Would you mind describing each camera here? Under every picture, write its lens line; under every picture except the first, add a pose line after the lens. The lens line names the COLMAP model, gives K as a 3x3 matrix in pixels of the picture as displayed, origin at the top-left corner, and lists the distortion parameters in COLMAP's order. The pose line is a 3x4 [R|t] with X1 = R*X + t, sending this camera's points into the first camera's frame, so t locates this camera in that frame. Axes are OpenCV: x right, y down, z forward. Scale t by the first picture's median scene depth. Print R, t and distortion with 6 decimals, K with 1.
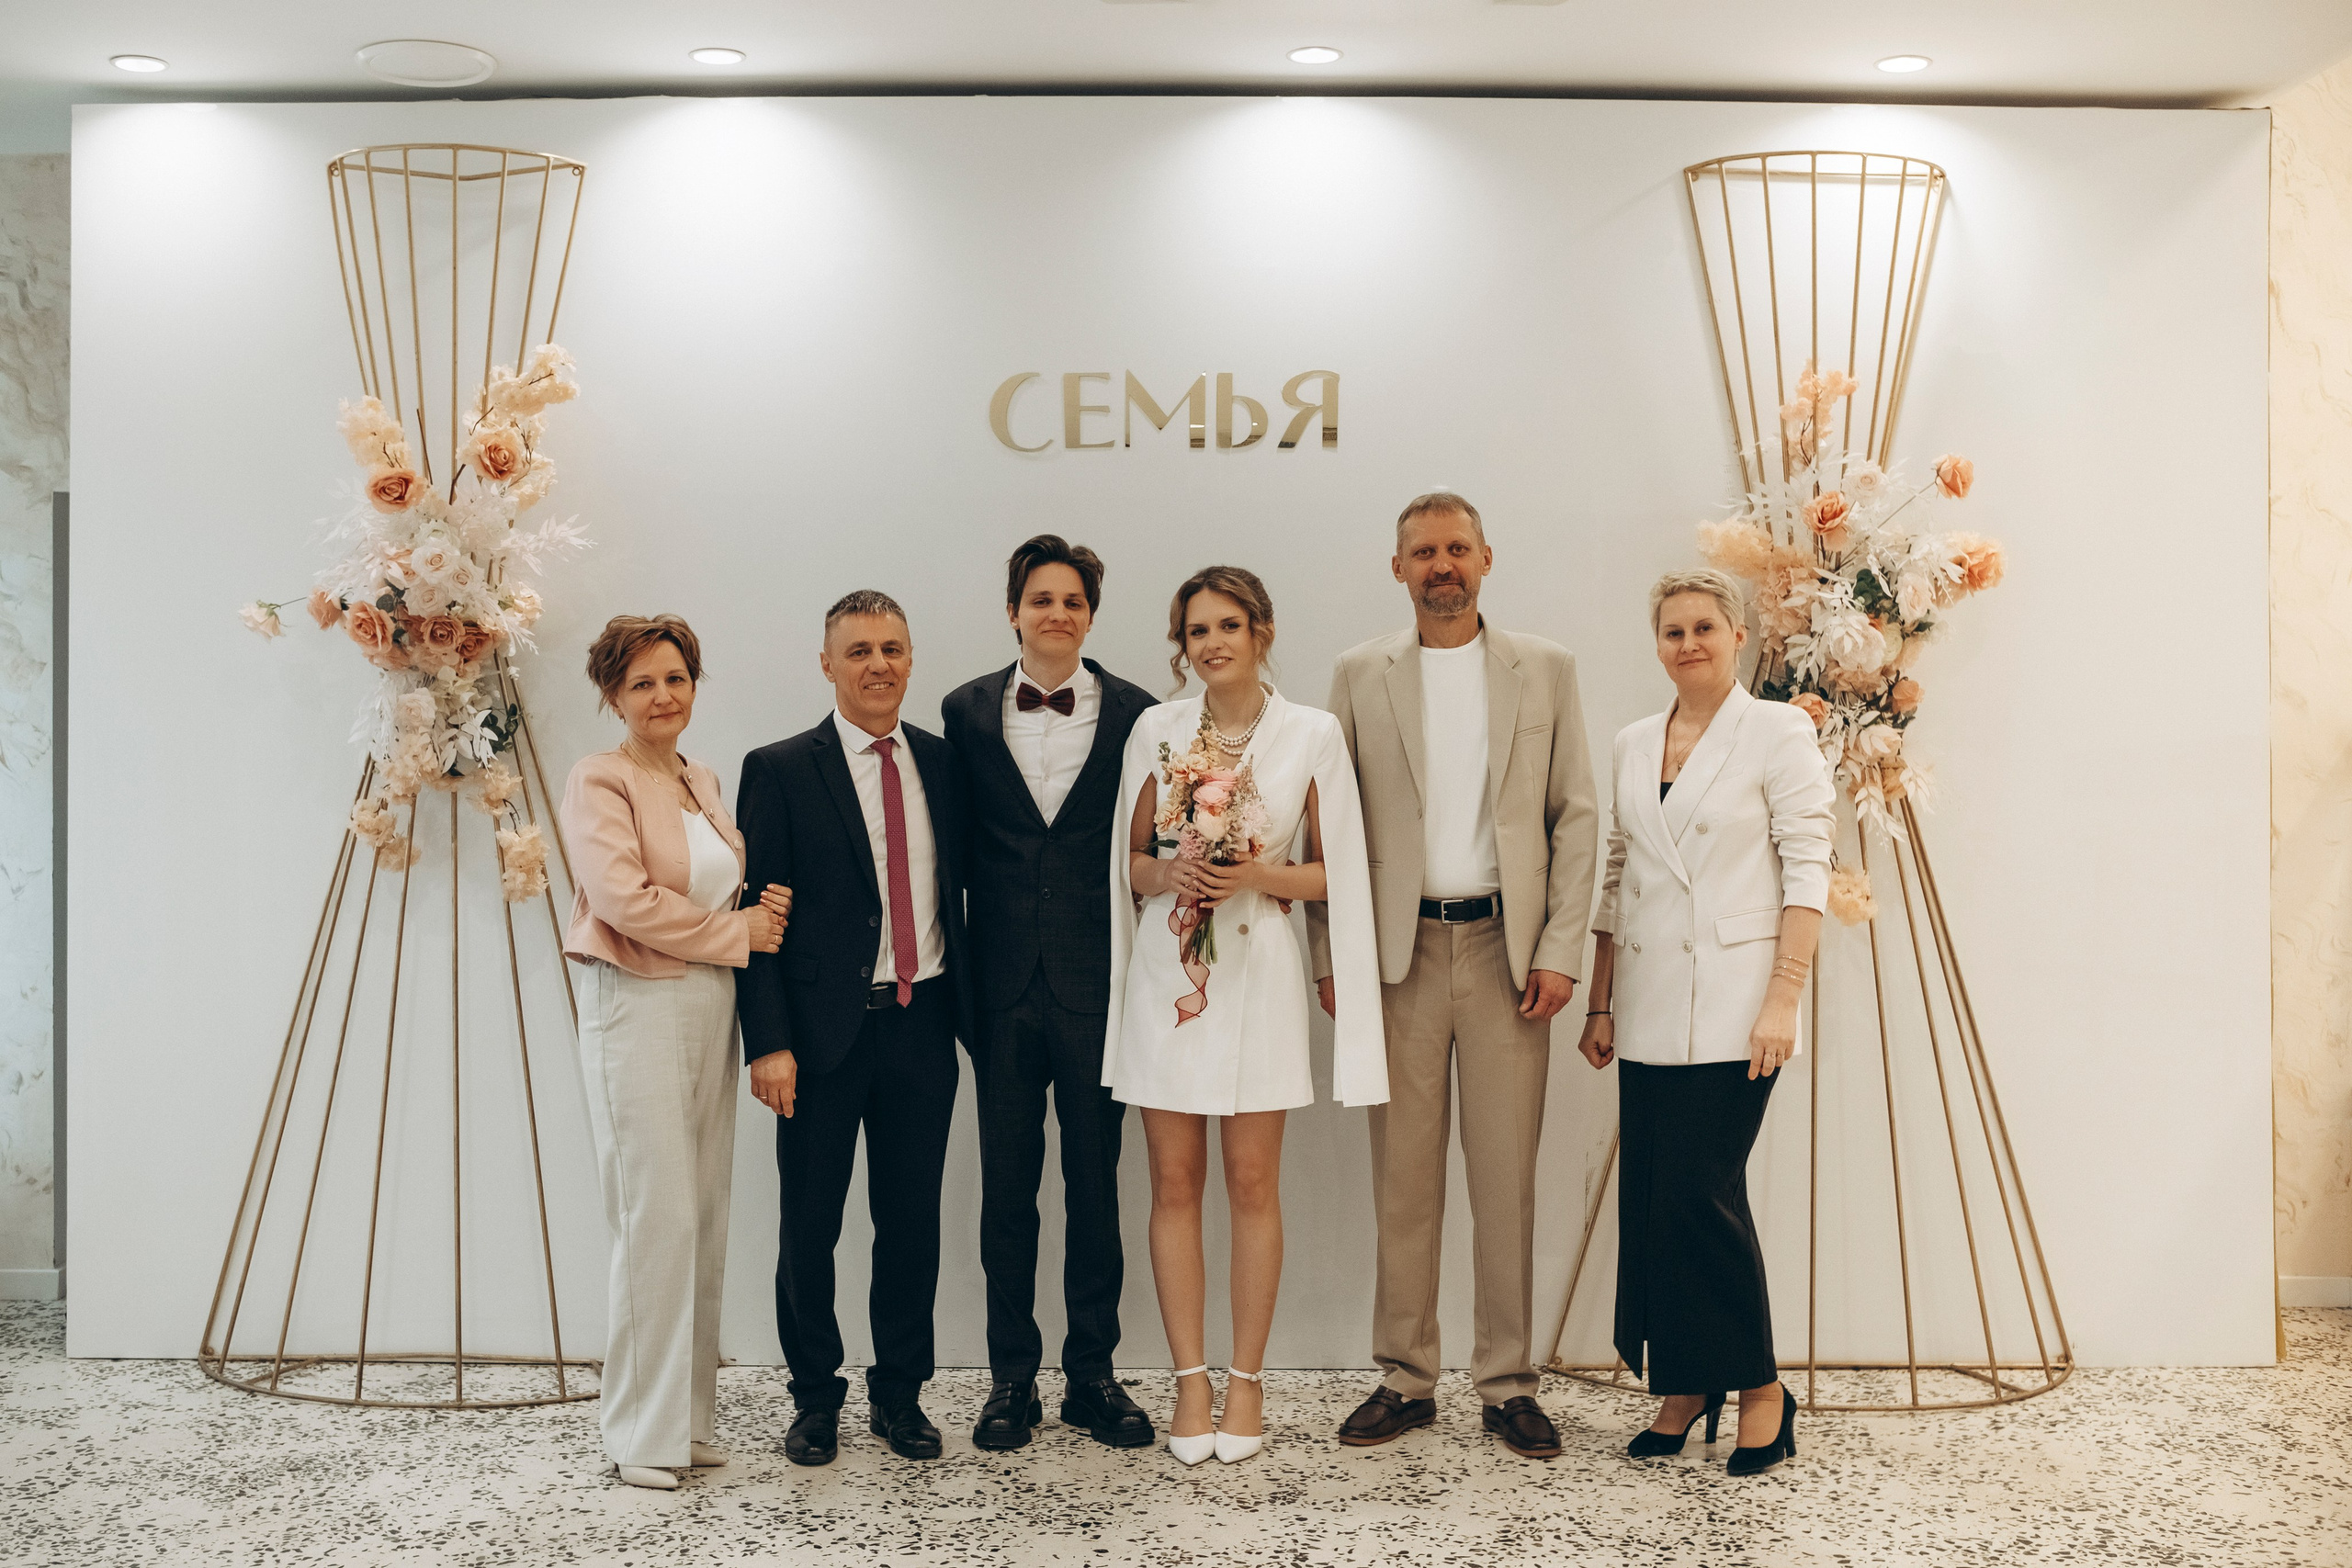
lens RADIAL K [[2557.4, 0, 1093.1], [0, 2557.4, 752.6], [0, 0, 1]] dist [-0.123864, 0.192926]
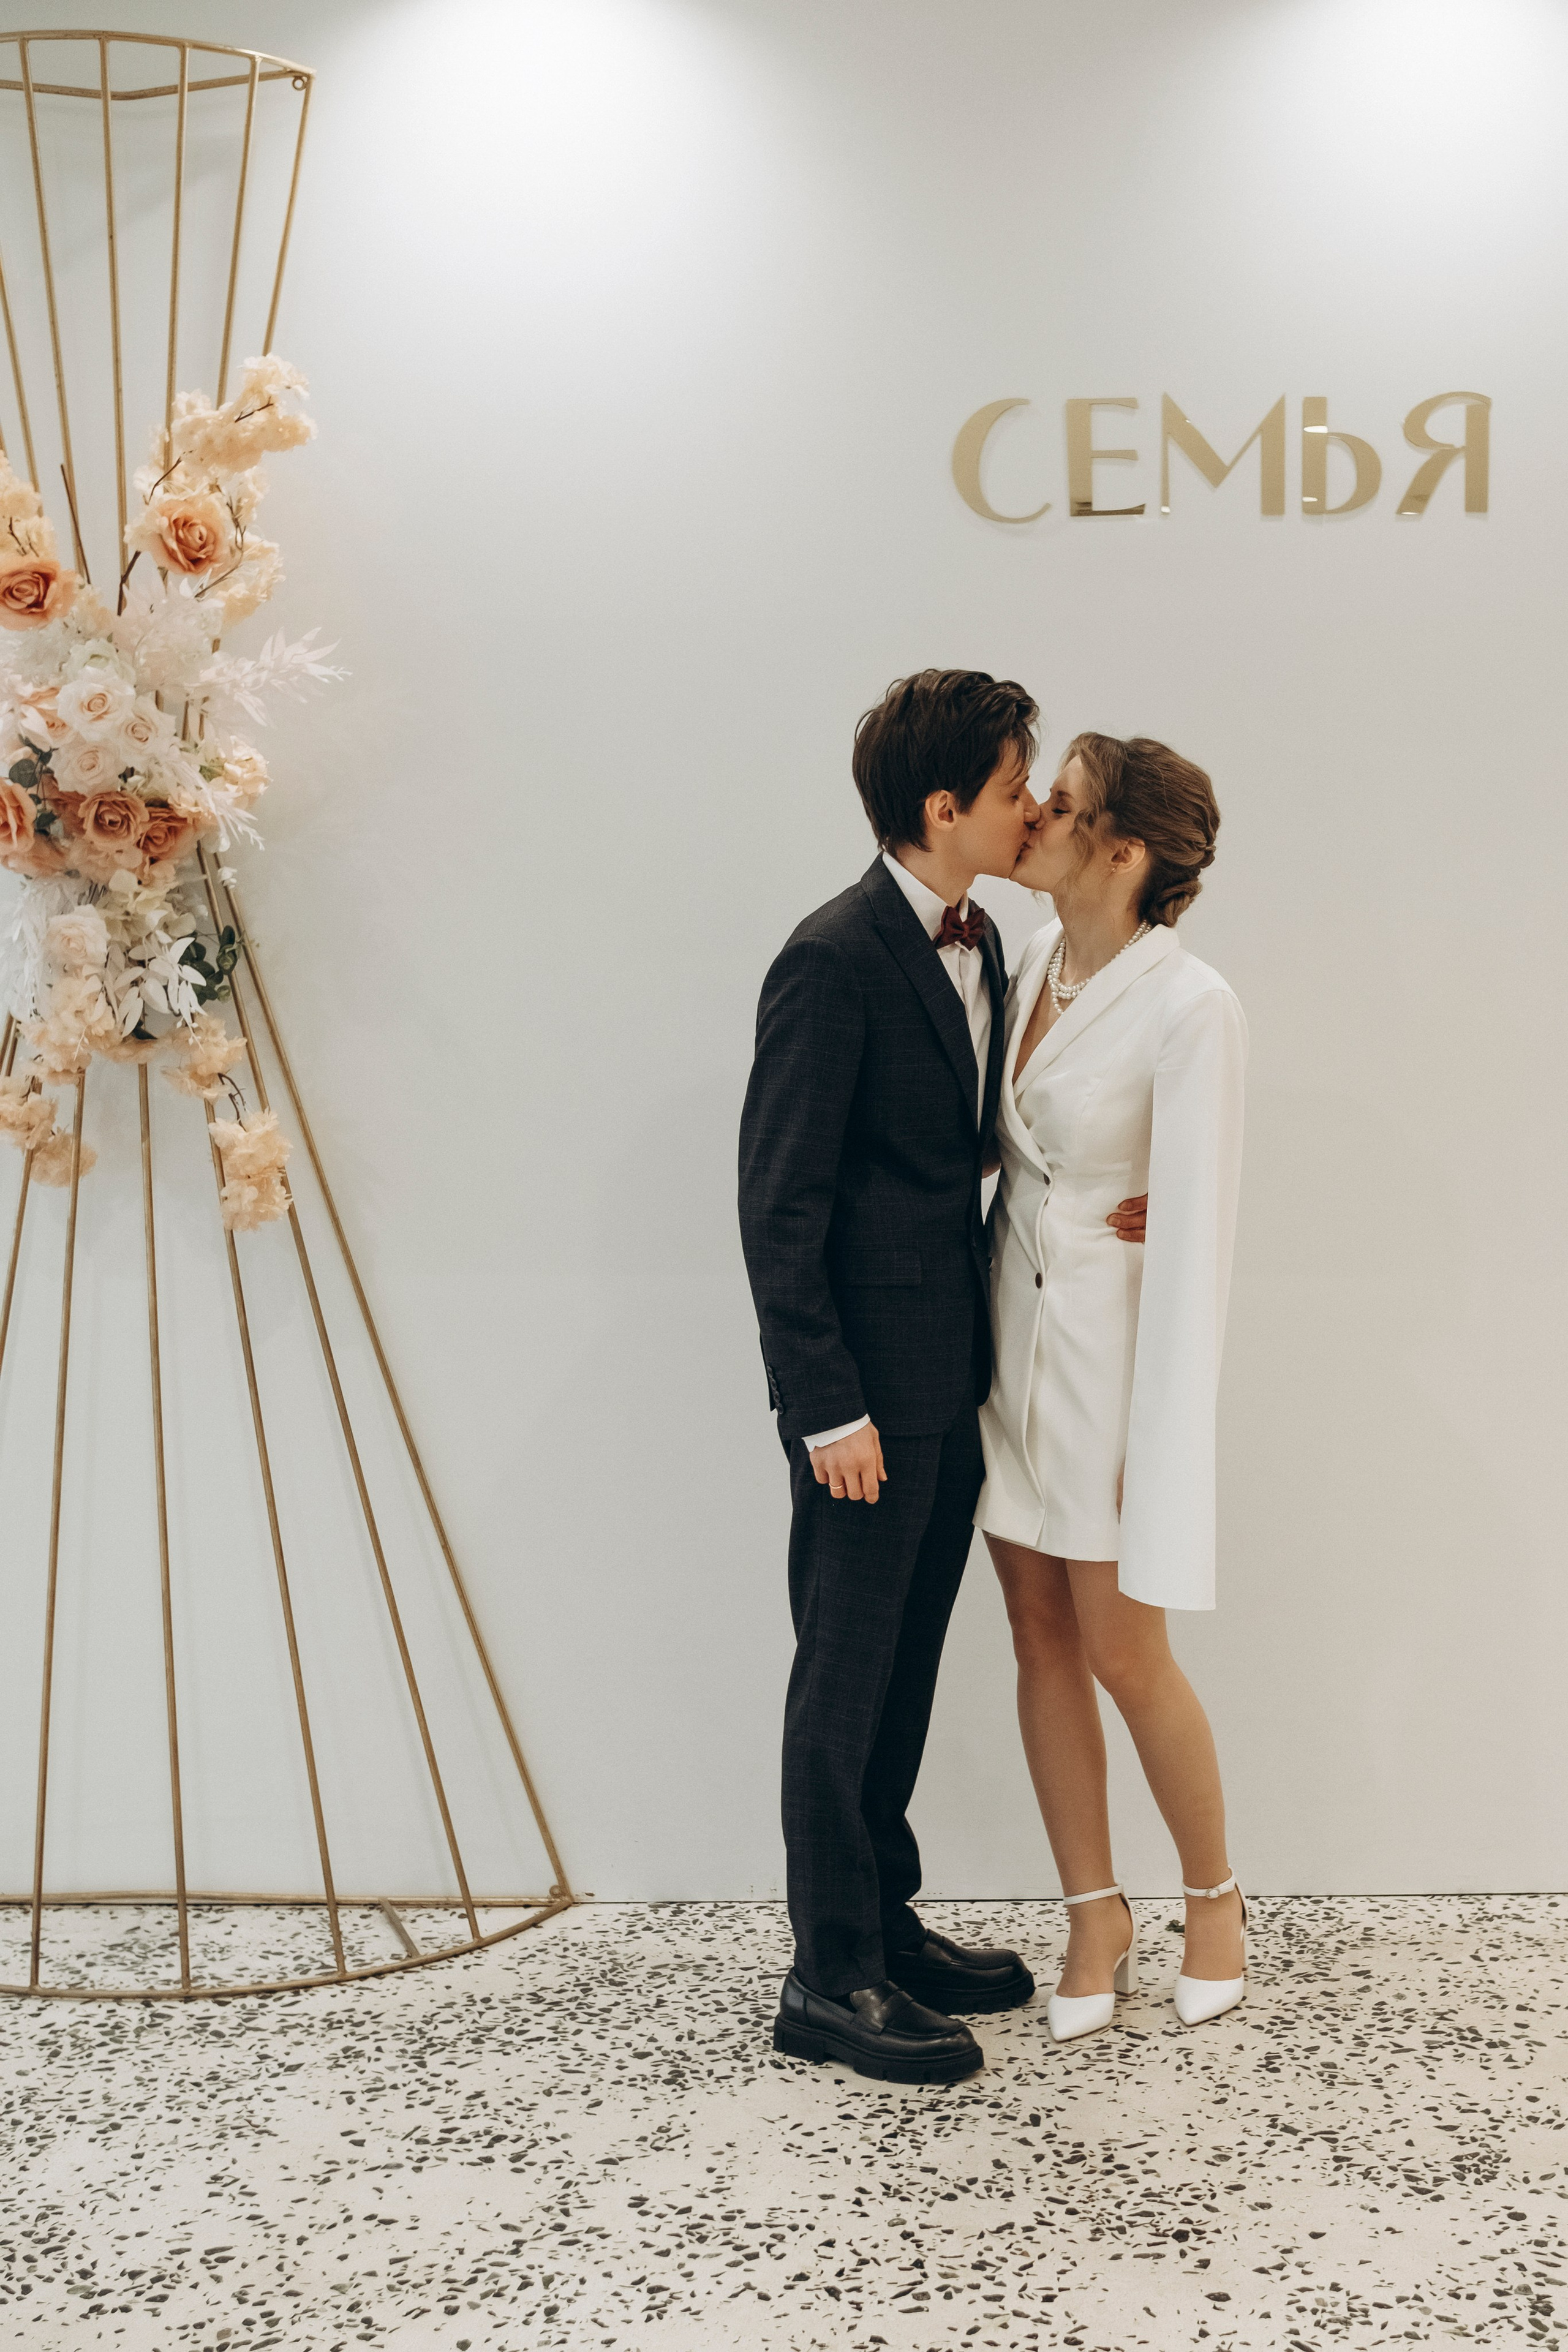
lens RADIAL K [[2920.8, 0, 930.7], [0, 2920.8, 1265.1], [0, 0, 1]] dist [-0.131259, 0.210280]
pose [[0.999903, -0.013090, 0.004825, -0.055058], [0.012448, 0.993280, 0.115067, -0.016433], [-0.006299, -0.114996, 0.993346, 0.261617]]
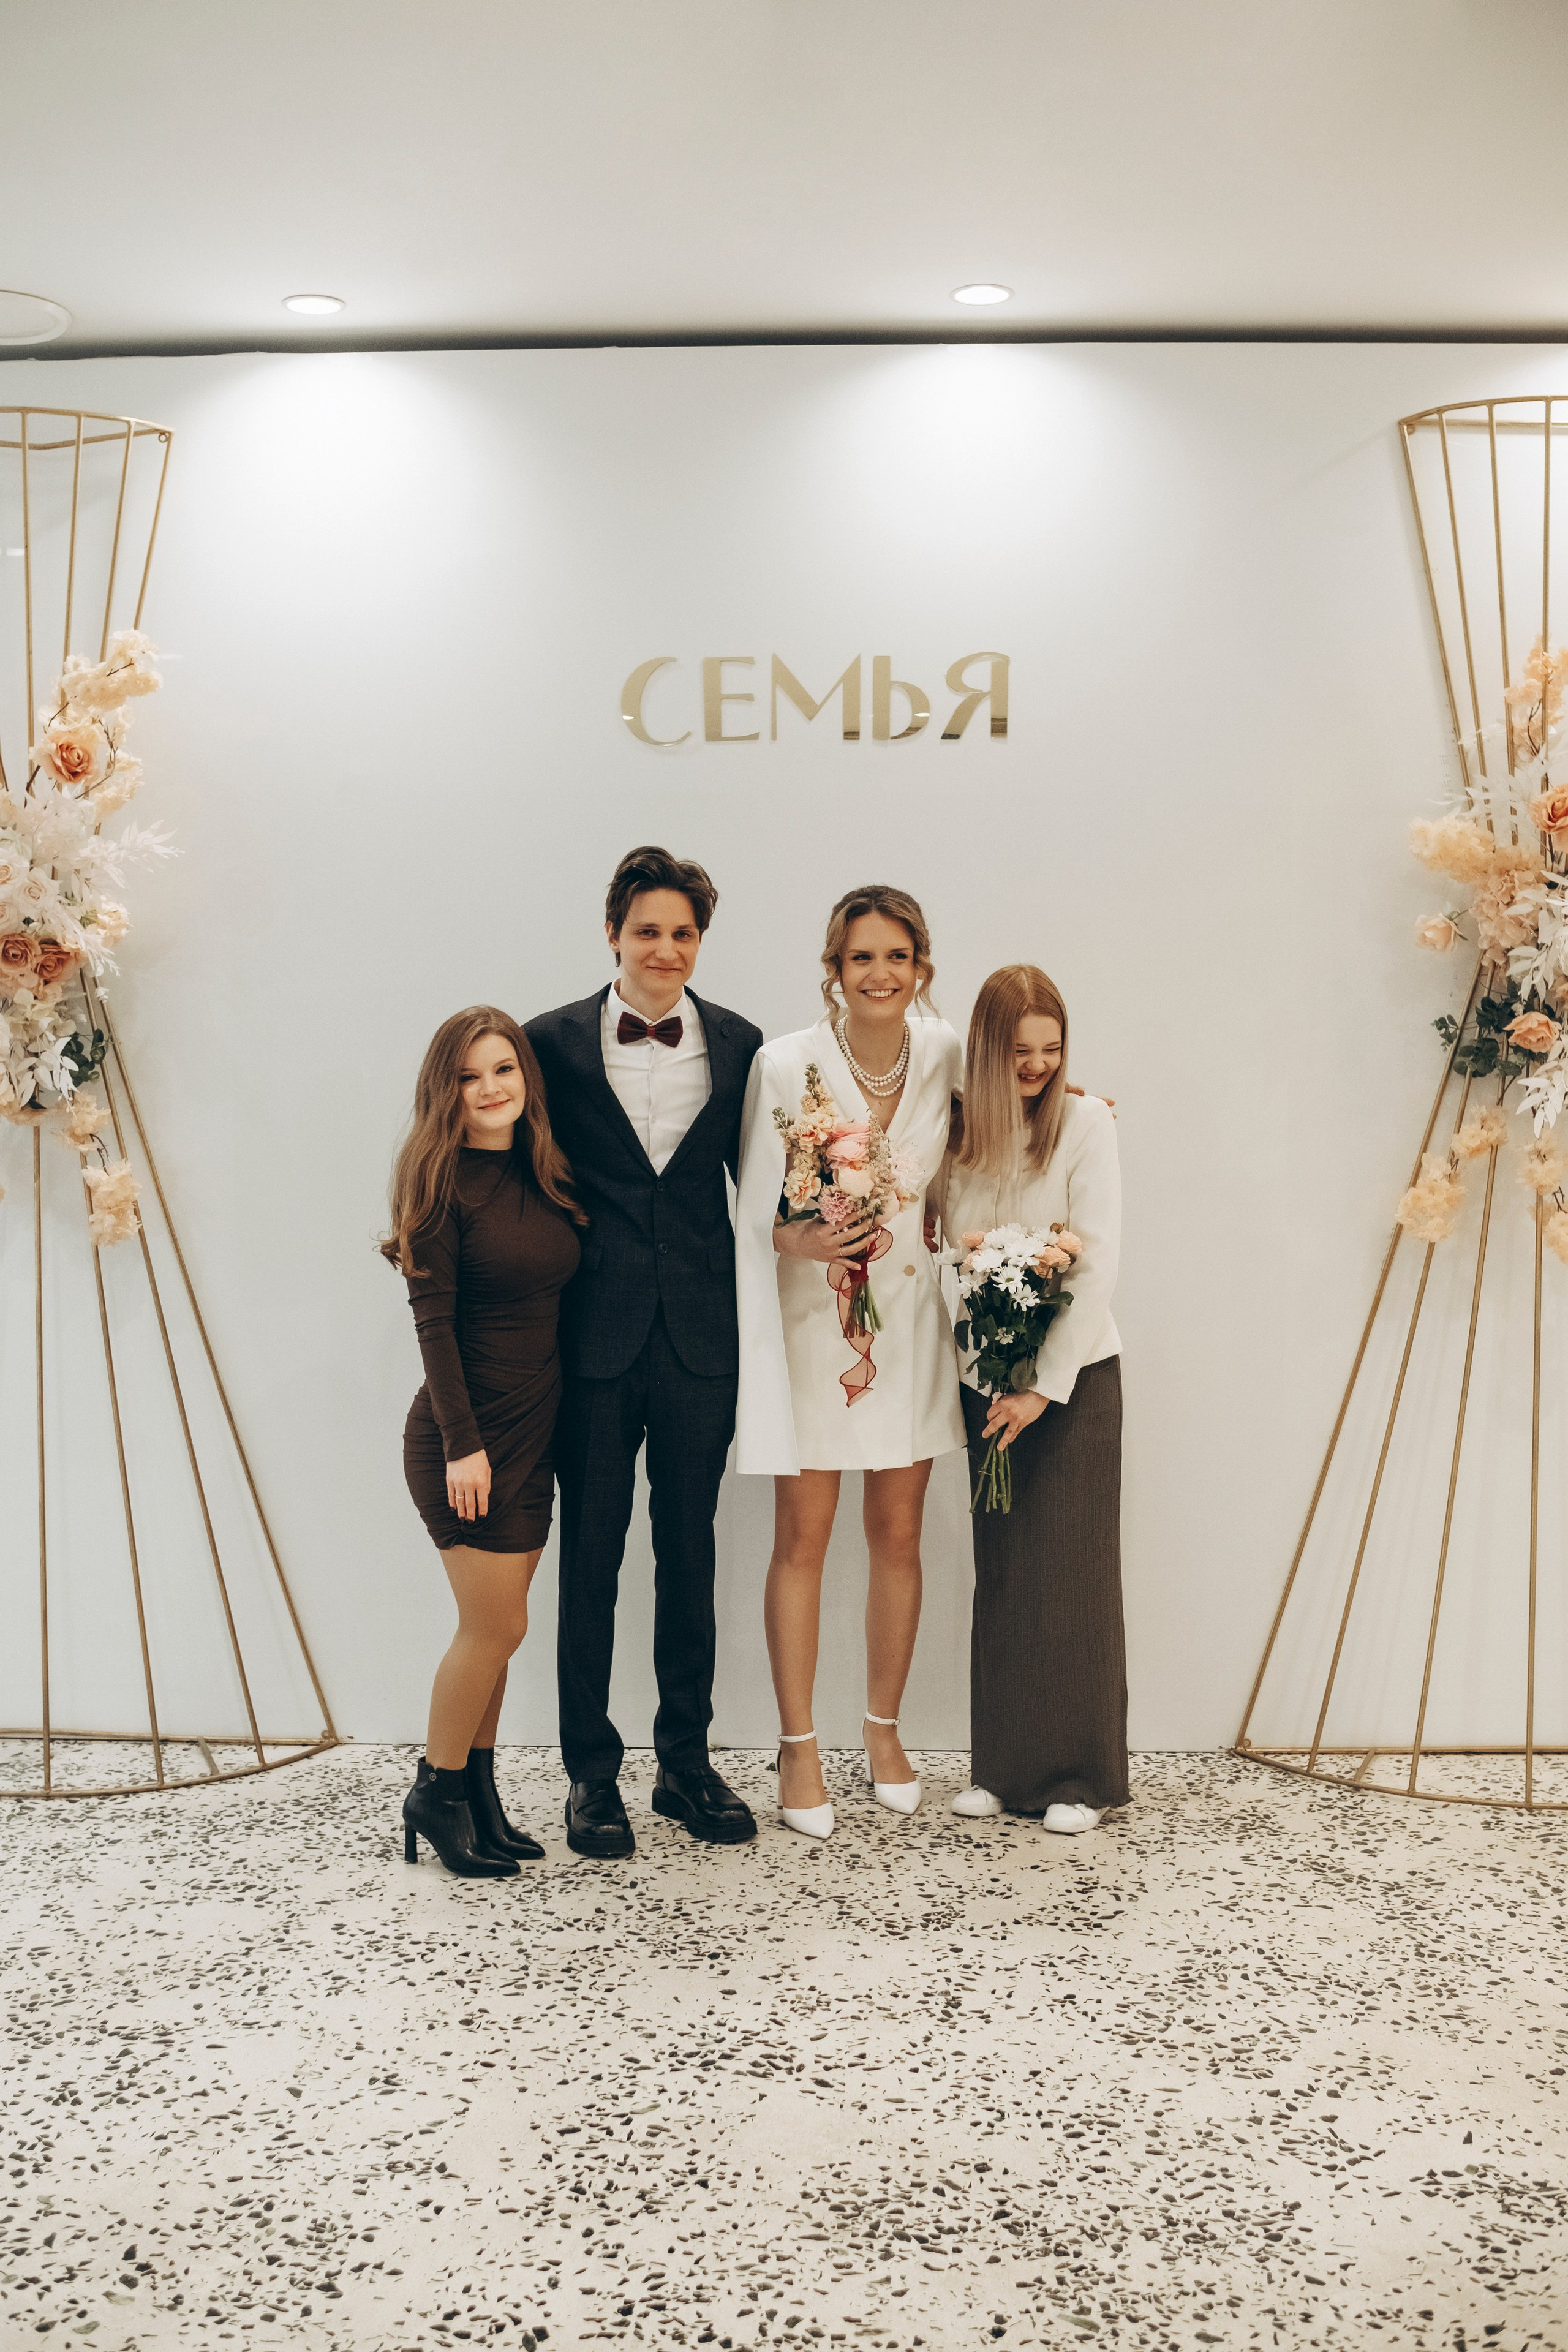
lens RADIAL K [[2474.3, 0, 716.7], [0, 2474.3, 1182.8], [0, 0, 1]] dist [-0.129567, 0.212641]
pose [[0.999461, -0.002300, -0.032741, 0.022503], [0.004194, 0.998313, 0.057906, -0.014594], [0.032552, -0.058012, 0.997785, 0.128885]]
